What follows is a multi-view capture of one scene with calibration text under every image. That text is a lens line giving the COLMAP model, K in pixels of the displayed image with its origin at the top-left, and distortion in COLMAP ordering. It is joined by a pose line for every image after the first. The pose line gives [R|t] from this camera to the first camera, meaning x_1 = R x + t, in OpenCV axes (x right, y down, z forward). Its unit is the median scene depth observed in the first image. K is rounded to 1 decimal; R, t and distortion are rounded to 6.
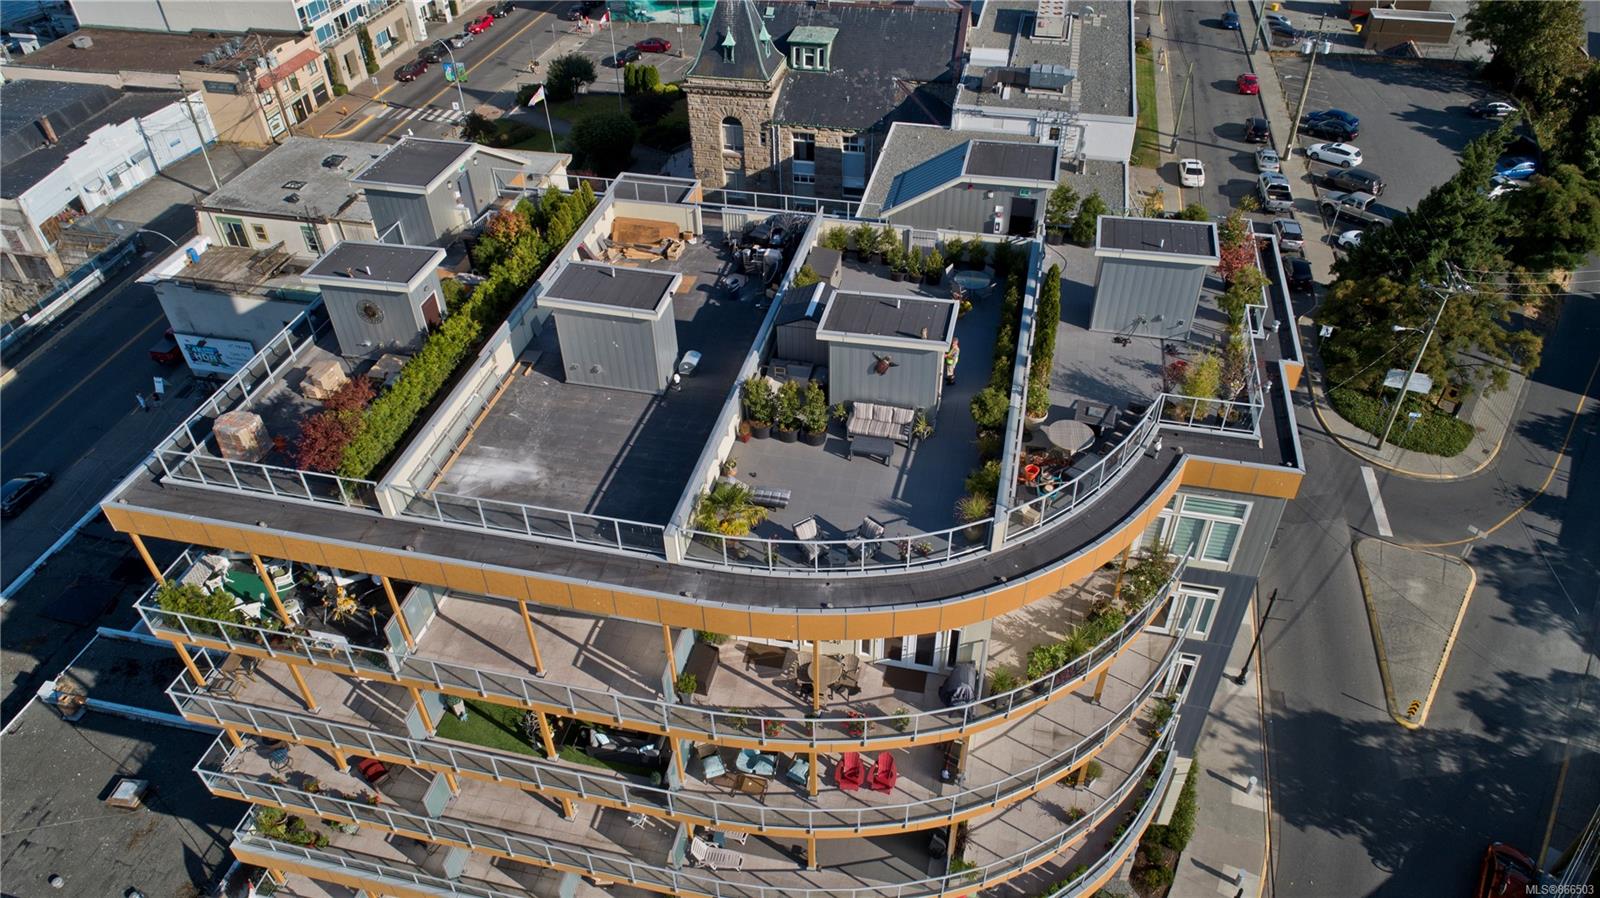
lens RADIAL K [[1073.7, 0, 804.1], [0, 1073.7, 450.5], [0, 0, 1]] dist [-0.014025, 0.008005]
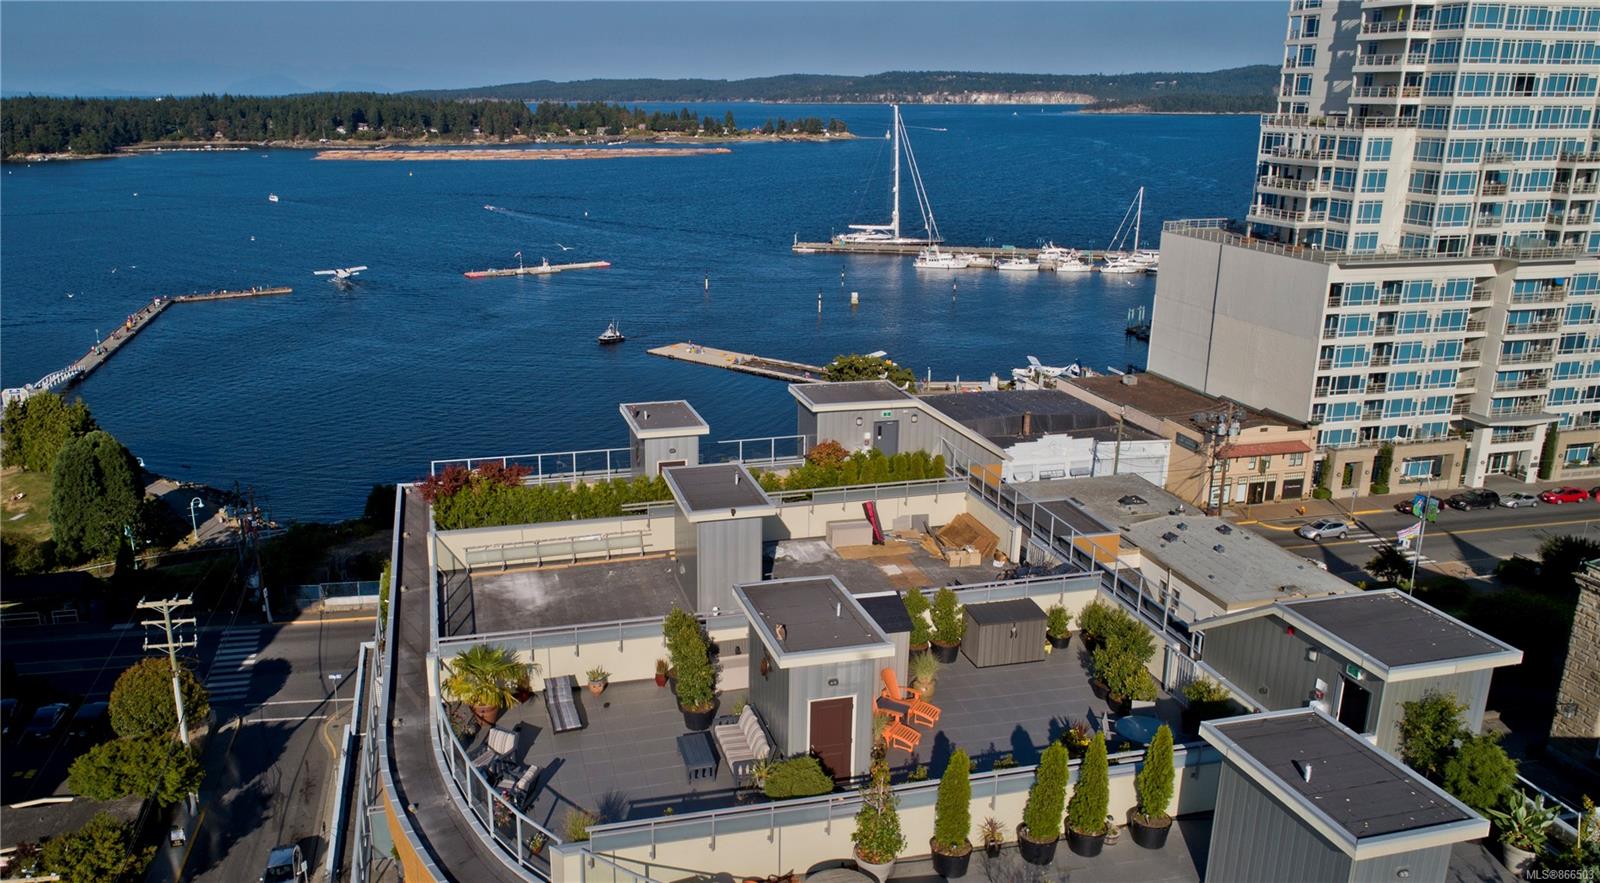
lens RADIAL K [[1196.8, 0, 727.7], [0, 1196.8, 447.5], [0, 0, 1]] dist [-0.013616, 0.004903]
pose [[0.443078, 0.272599, -0.854033, 0.222402], [-0.581180, 0.812684, -0.042119, -0.046886], [0.682577, 0.515009, 0.518511, 0.153370]]
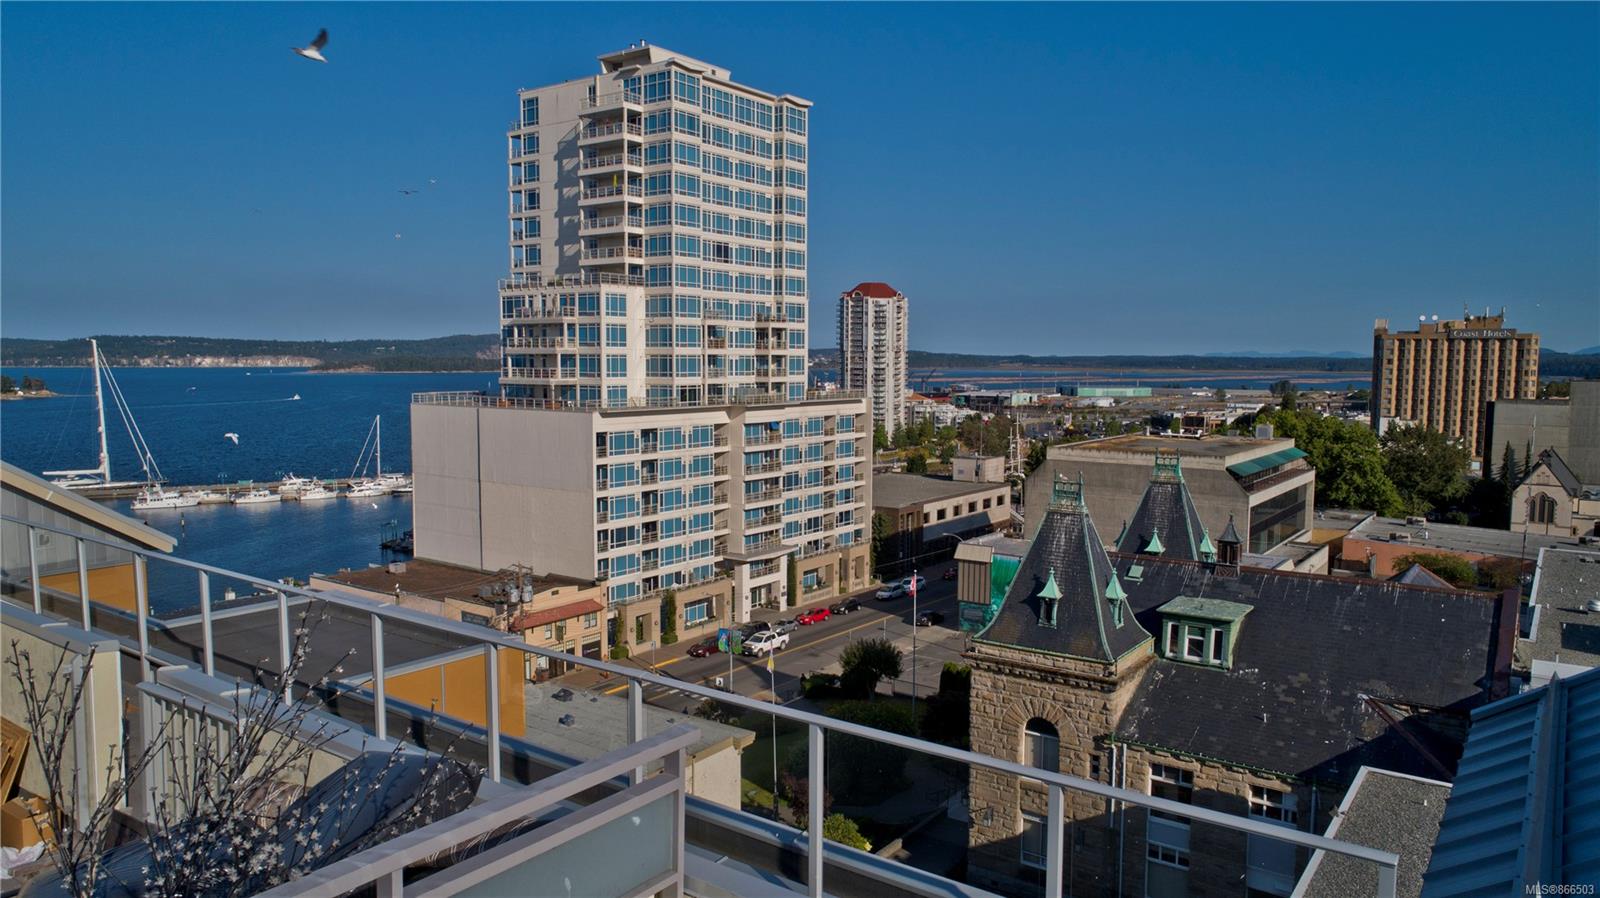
lens RADIAL K [[1073.7, 0, 804.1], [0, 1073.7, 450.5], [0, 0, 1]] dist [-0.014025, 0.008005]
pose [[0.919777, 0.053161, -0.388824, 0.024315], [-0.266175, 0.812560, -0.518553, -0.080820], [0.288376, 0.580448, 0.761524, 0.367710]]
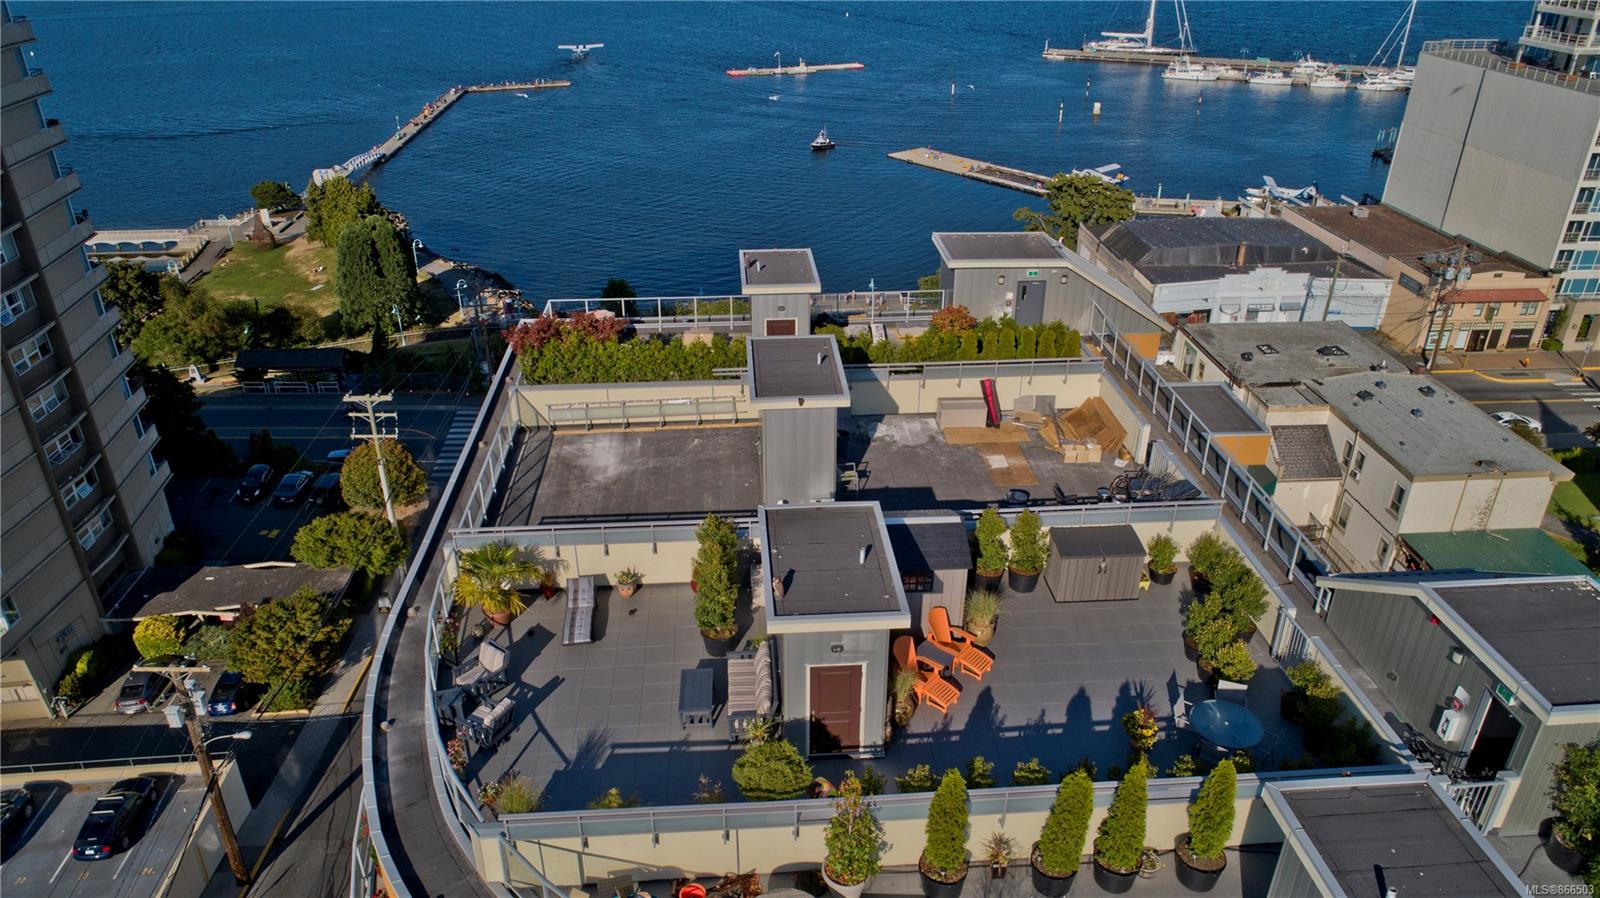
lens RADIAL K [[1073.7, 0, 804.1], [0, 1073.7, 450.5], [0, 0, 1]] dist [-0.014025, 0.008005]
pose [[0.292352, 0.461054, -0.837830, 0.175910], [-0.619939, 0.758455, 0.201053, -0.089136], [0.728153, 0.460625, 0.507561, 0.203698]]
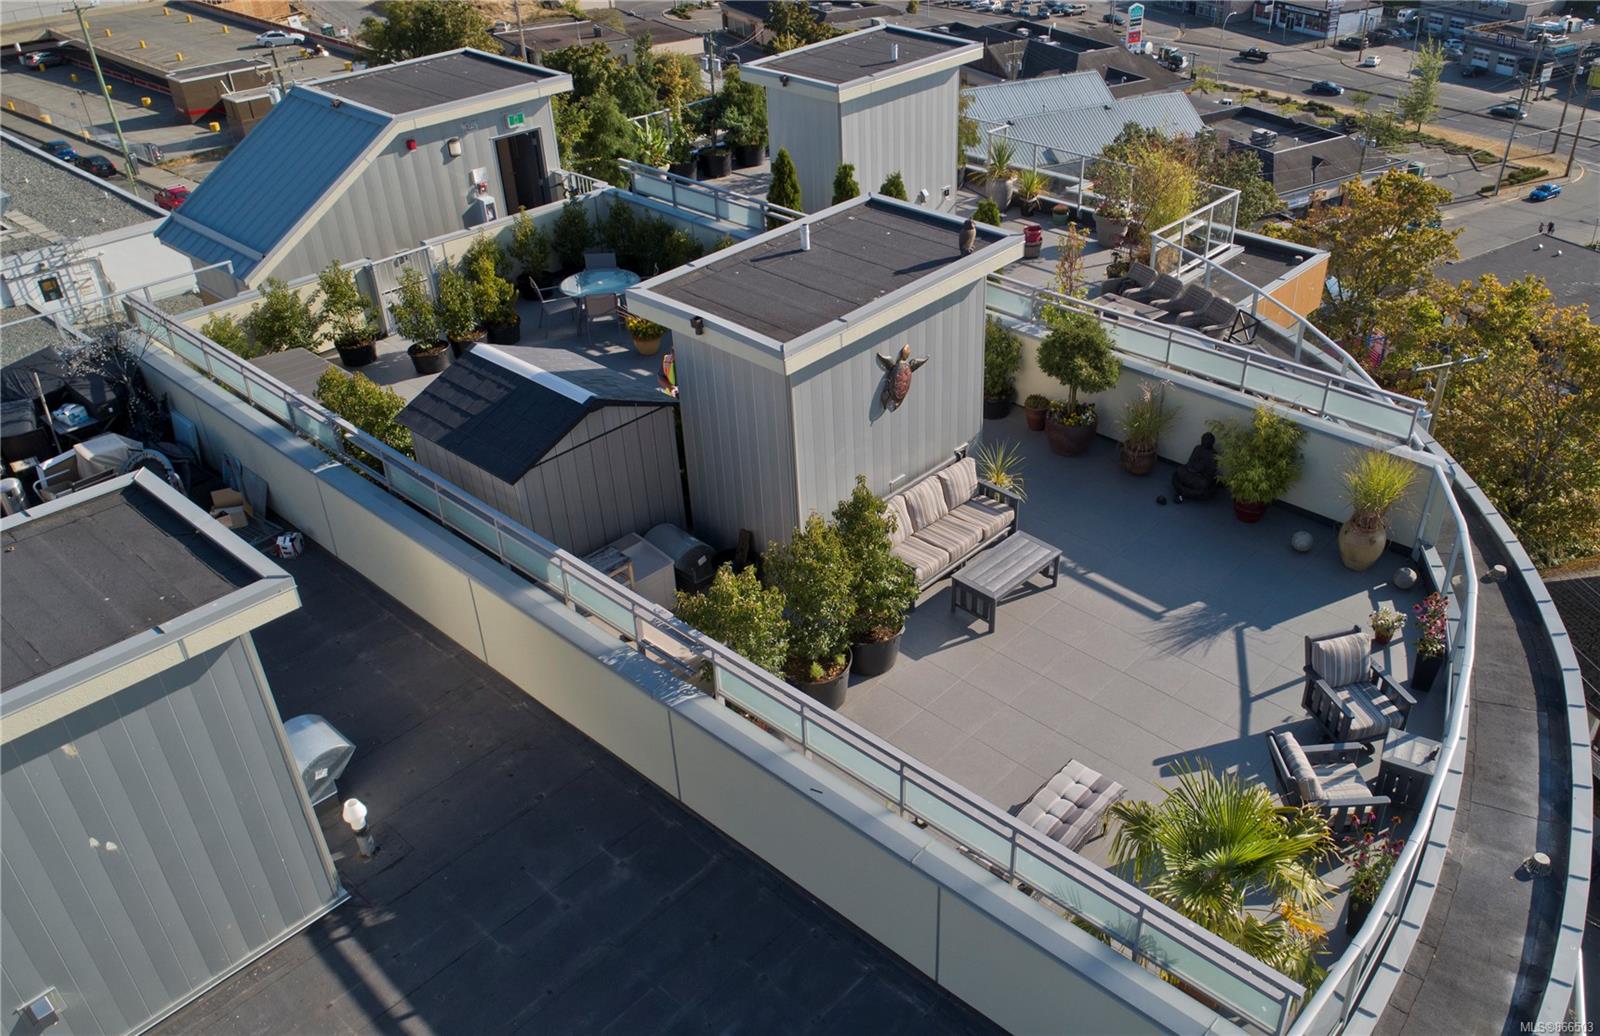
lens RADIAL K [[1258.2, 0, 928.7], [0, 1258.2, 517.7], [0, 0, 1]] dist [0.000202, -0.003751]
pose [[0.453837, -0.468560, 0.757947, -0.087166], [0.564296, 0.809422, 0.162497, -0.032926], [-0.689639, 0.353960, 0.631752, 0.228642]]
